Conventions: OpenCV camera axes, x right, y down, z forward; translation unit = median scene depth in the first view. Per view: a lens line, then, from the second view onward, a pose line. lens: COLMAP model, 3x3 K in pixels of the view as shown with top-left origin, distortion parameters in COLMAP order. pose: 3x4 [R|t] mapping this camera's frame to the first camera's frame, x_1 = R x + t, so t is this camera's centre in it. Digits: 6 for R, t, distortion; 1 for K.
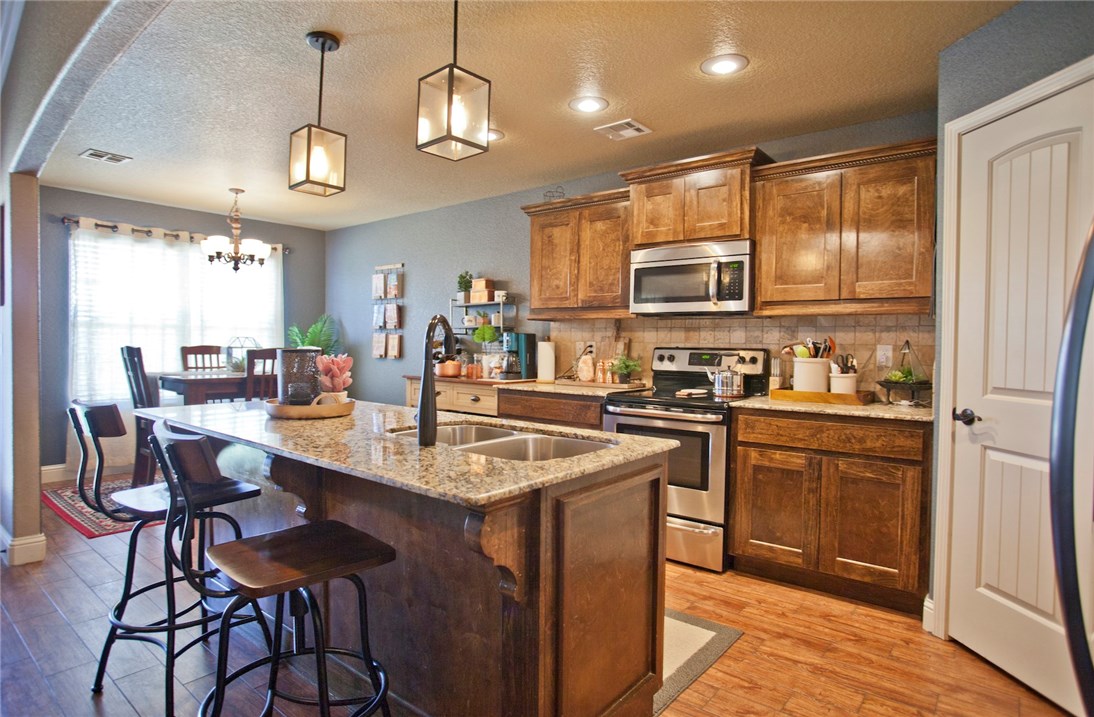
lens RADIAL K [[589.0, 0, 562.2], [0, 589.0, 354.5], [0, 0, 1]] dist [-0.057391, 0.005300]
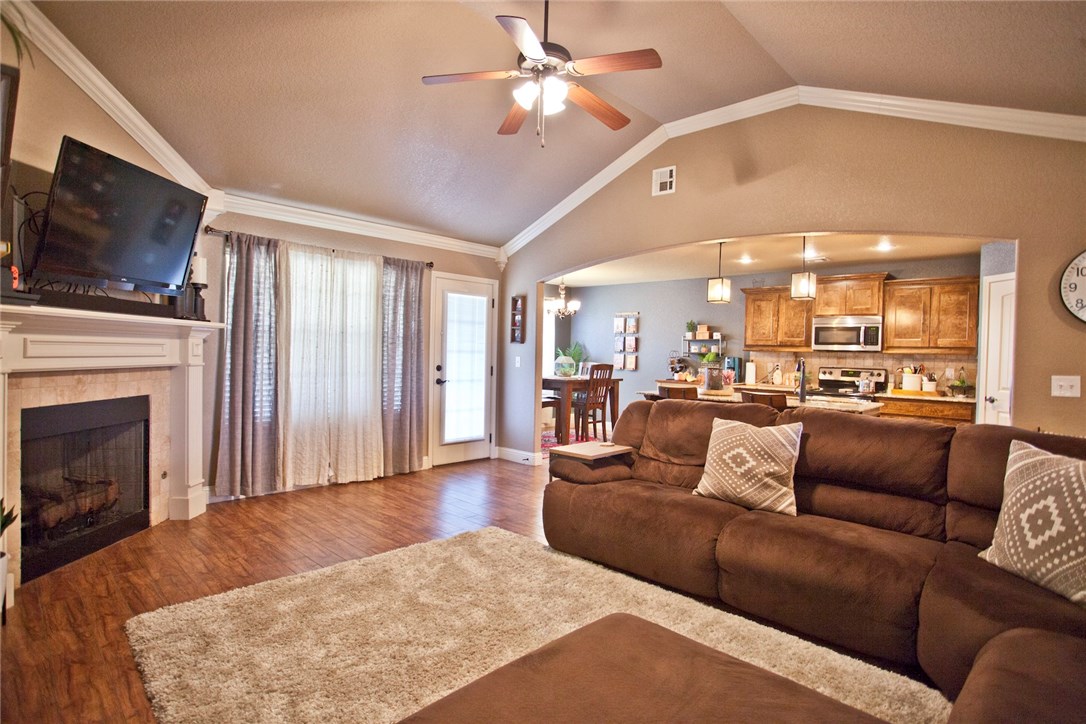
lens RADIAL K [[544.4, 0, 556.6], [0, 544.4, 361.1], [0, 0, 1]] dist [-0.067171, 0.025601]
pose [[0.996156, 0.016840, -0.085961, -0.600520], [-0.017537, 0.999819, -0.007354, -0.004170], [0.085821, 0.008833, 0.996271, -0.881949]]
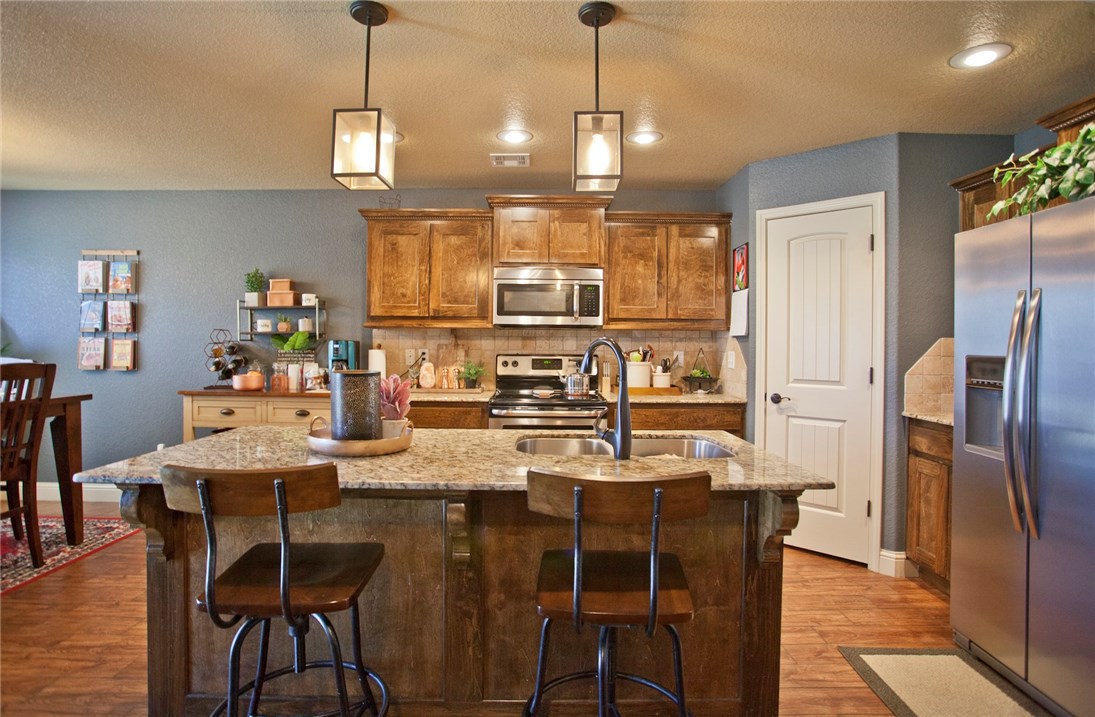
lens RADIAL K [[541.2, 0, 552.4], [0, 541.2, 353.5], [0, 0, 1]] dist [-0.072506, 0.023878]
pose [[0.781051, -0.013028, 0.624331, -0.450060], [0.012526, 0.999908, 0.005196, -0.019548], [-0.624342, 0.003762, 0.781142, 0.147221]]
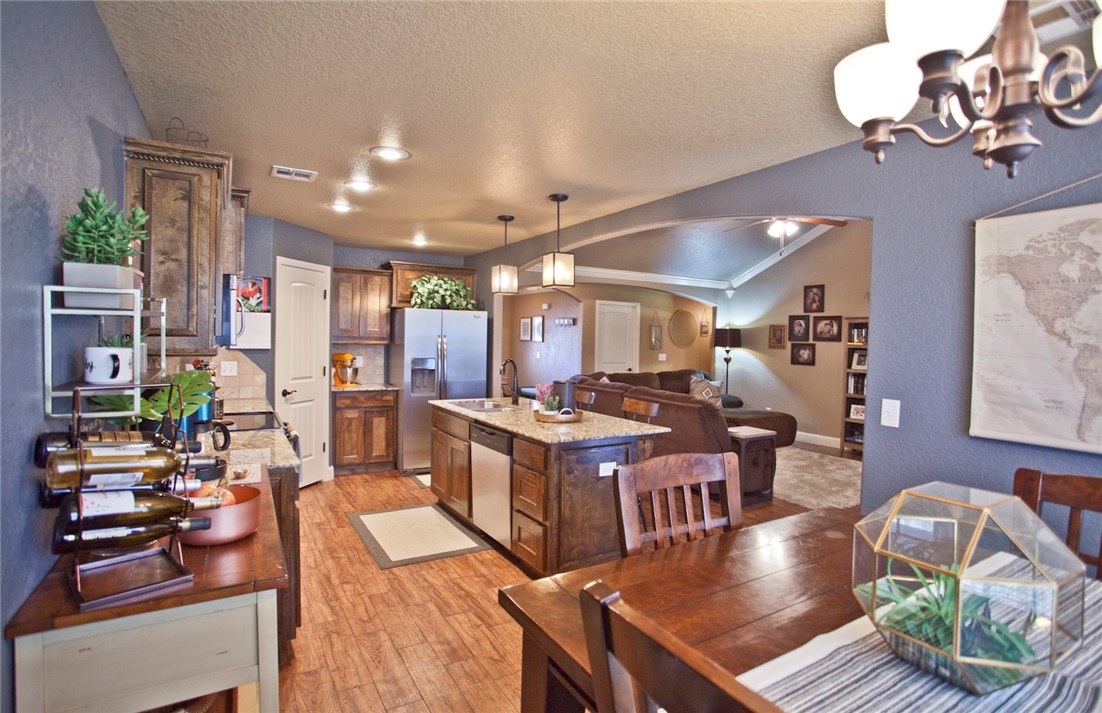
lens RADIAL K [[544.7, 0, 552.9], [0, 544.7, 350.0], [0, 0, 1]] dist [-0.072506, 0.023878]
pose [[-0.929143, -0.035760, 0.367987, -0.666079], [-0.020140, 0.998729, 0.046200, -0.114128], [-0.369172, 0.035515, -0.928682, 1.644856]]
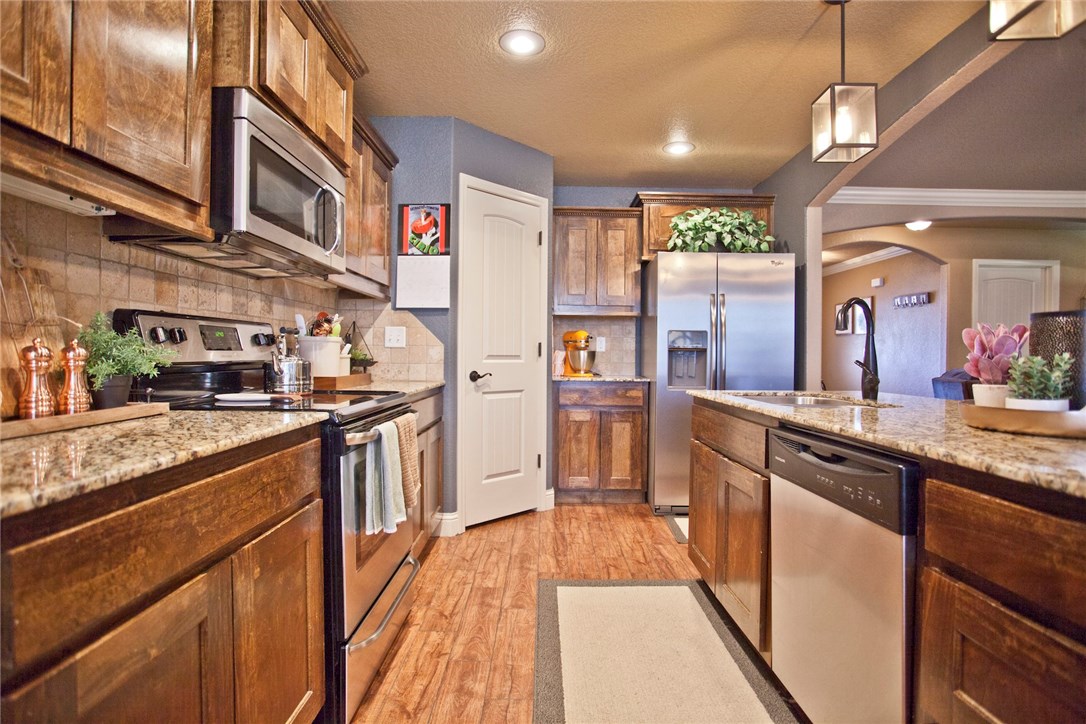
lens RADIAL K [[544.4, 0, 547.2], [0, 544.4, 362.5], [0, 0, 1]] dist [-0.067171, 0.025601]
pose [[-0.614877, -0.026255, 0.788186, -0.353044], [0.003321, 0.999351, 0.035879, 0.014337], [-0.788616, 0.024679, -0.614391, 1.116534]]
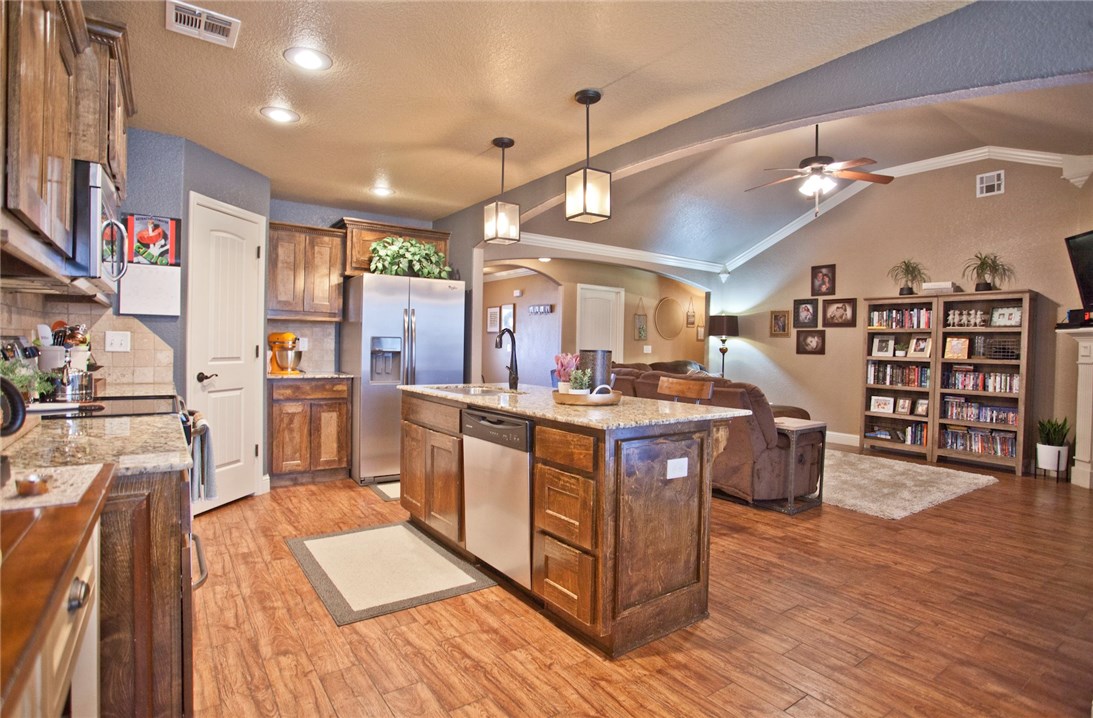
lens RADIAL K [[547.9, 0, 547.3], [0, 547.9, 354.7], [0, 0, 1]] dist [-0.067171, 0.025601]
pose [[-0.955613, -0.033471, 0.292716, -0.460206], [-0.022295, 0.998892, 0.041436, -0.027995], [-0.293779, 0.033071, -0.955301, 1.412883]]
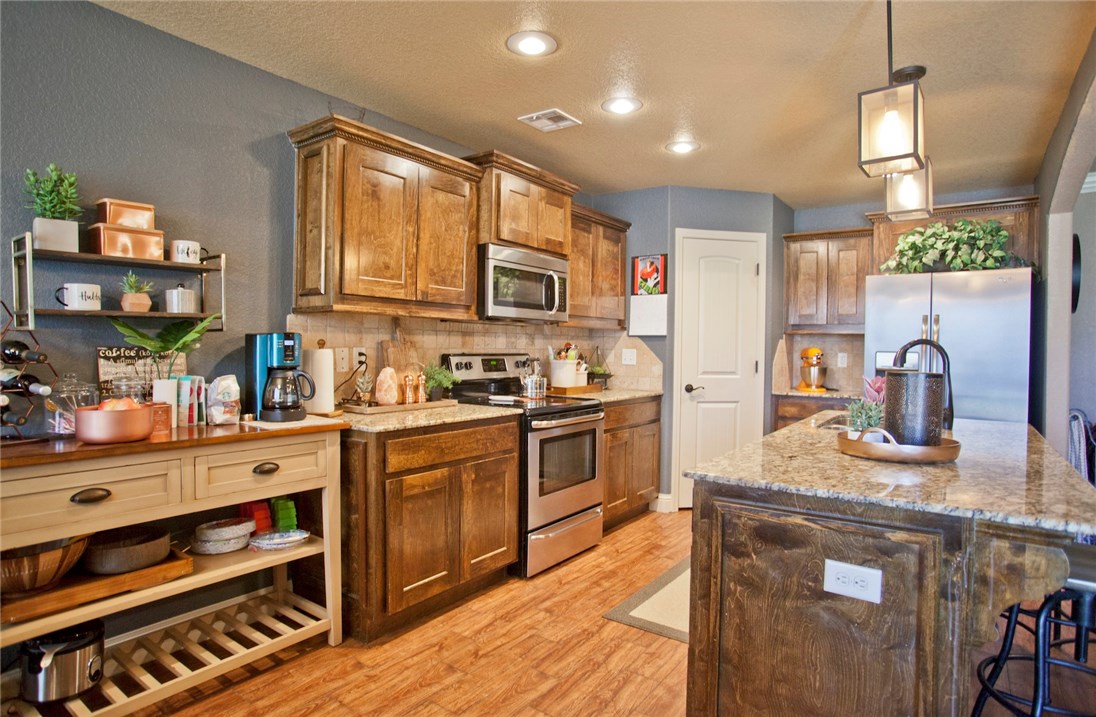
lens RADIAL K [[590.1, 0, 543.4], [0, 590.1, 354.8], [0, 0, 1]] dist [-0.057391, 0.005300]
pose [[-0.028377, -0.024037, 0.999308, -0.790998], [0.008889, 0.999665, 0.024298, -0.034406], [-0.999558, 0.009573, -0.028154, 0.990226]]
